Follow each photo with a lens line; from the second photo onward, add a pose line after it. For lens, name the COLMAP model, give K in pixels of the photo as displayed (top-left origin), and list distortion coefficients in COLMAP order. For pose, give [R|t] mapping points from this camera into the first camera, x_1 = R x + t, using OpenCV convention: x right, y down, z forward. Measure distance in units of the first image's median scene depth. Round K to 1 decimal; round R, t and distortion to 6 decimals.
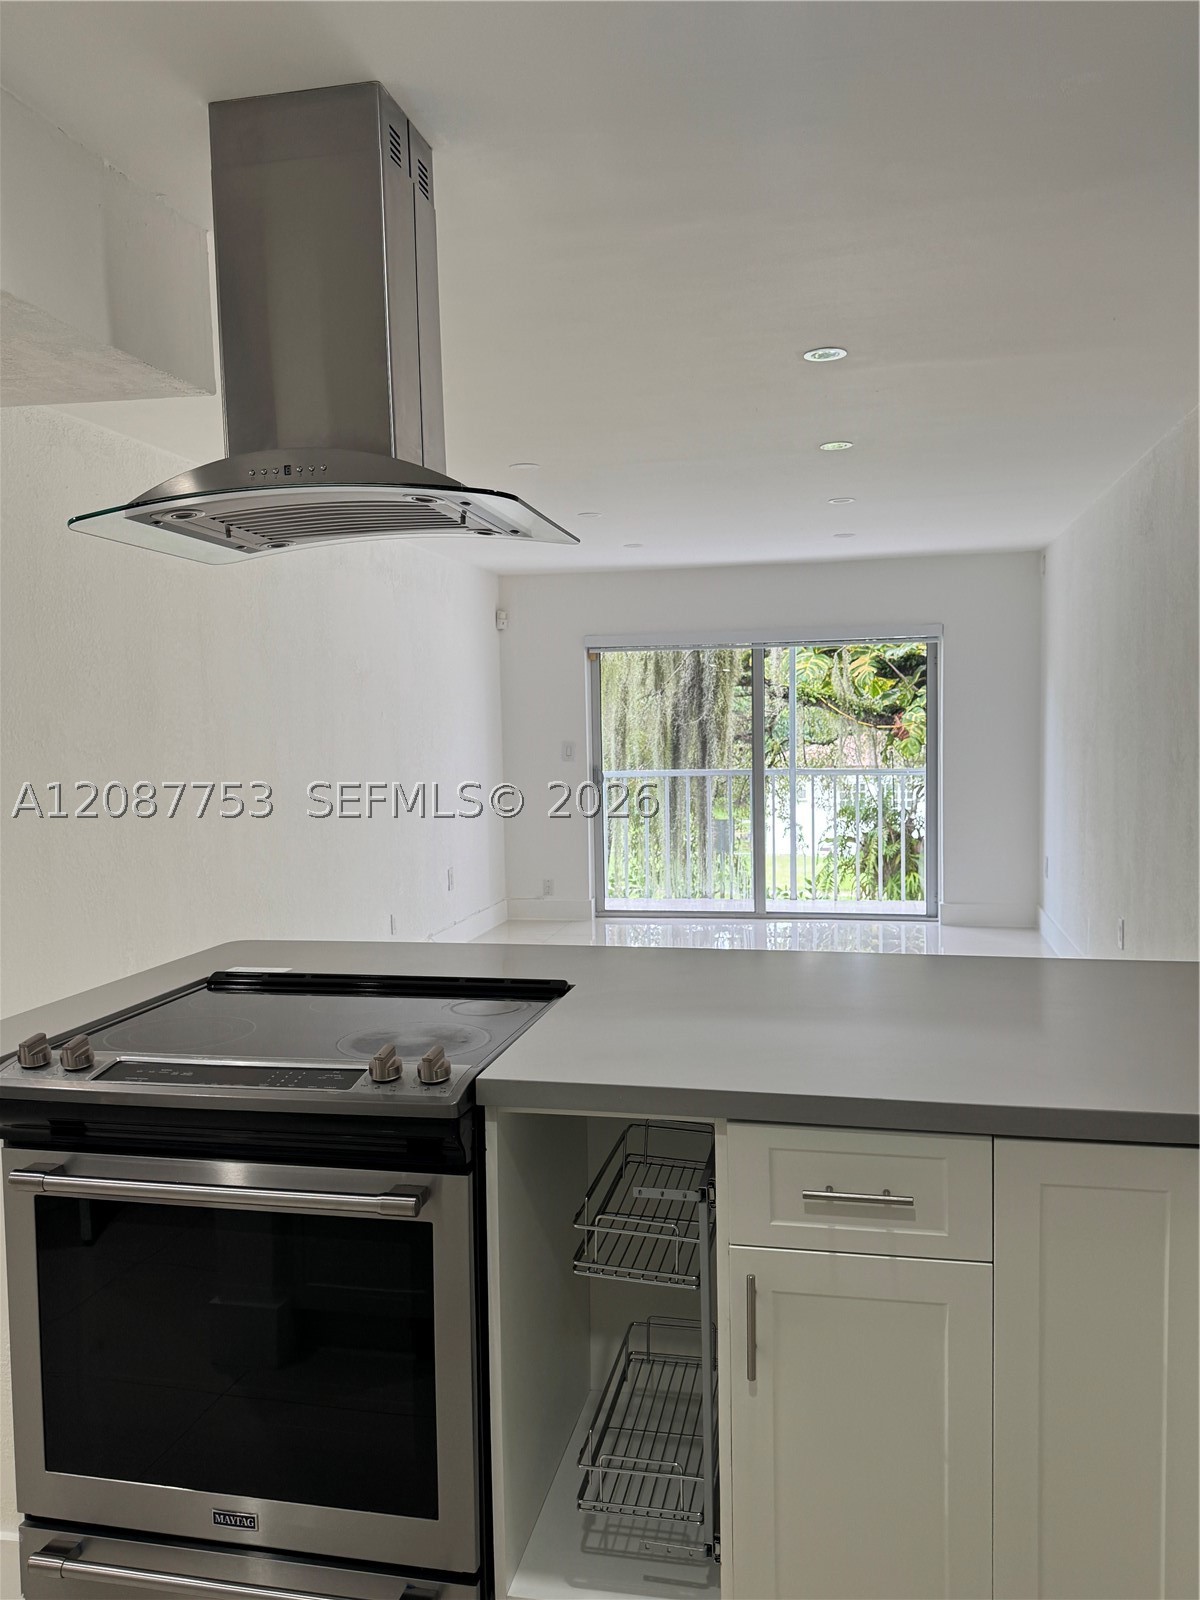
lens RADIAL K [[1293.5, 0, 600.0], [0, 1293.5, 800.0], [0, 0, 1]] dist [0.176412, -0.001784]
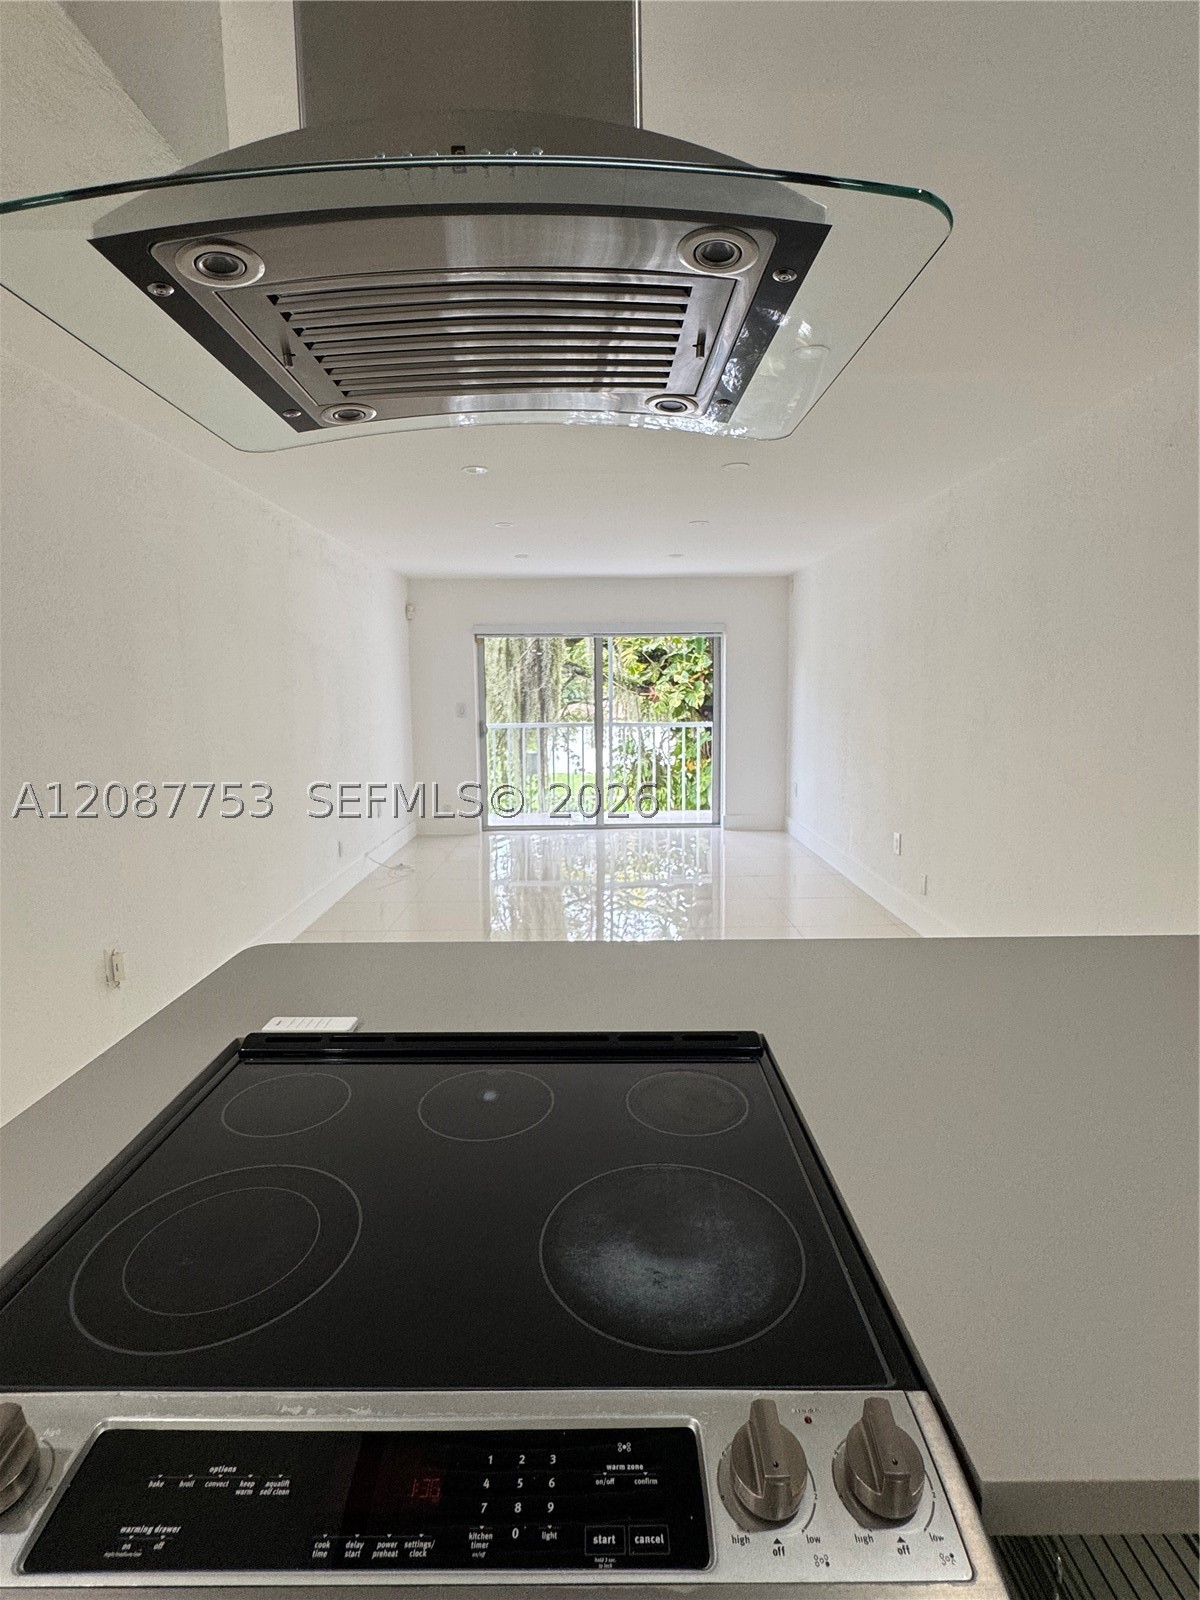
lens RADIAL K [[787.4, 0, 600.1], [0, 787.4, 757.2], [0, 0, 1]] dist [0.003438, 0.000578]
pose [[0.977343, -0.010899, 0.211382, -0.044199], [0.005727, 0.999669, 0.025063, -0.006391], [-0.211585, -0.023285, 0.977082, 0.124369]]
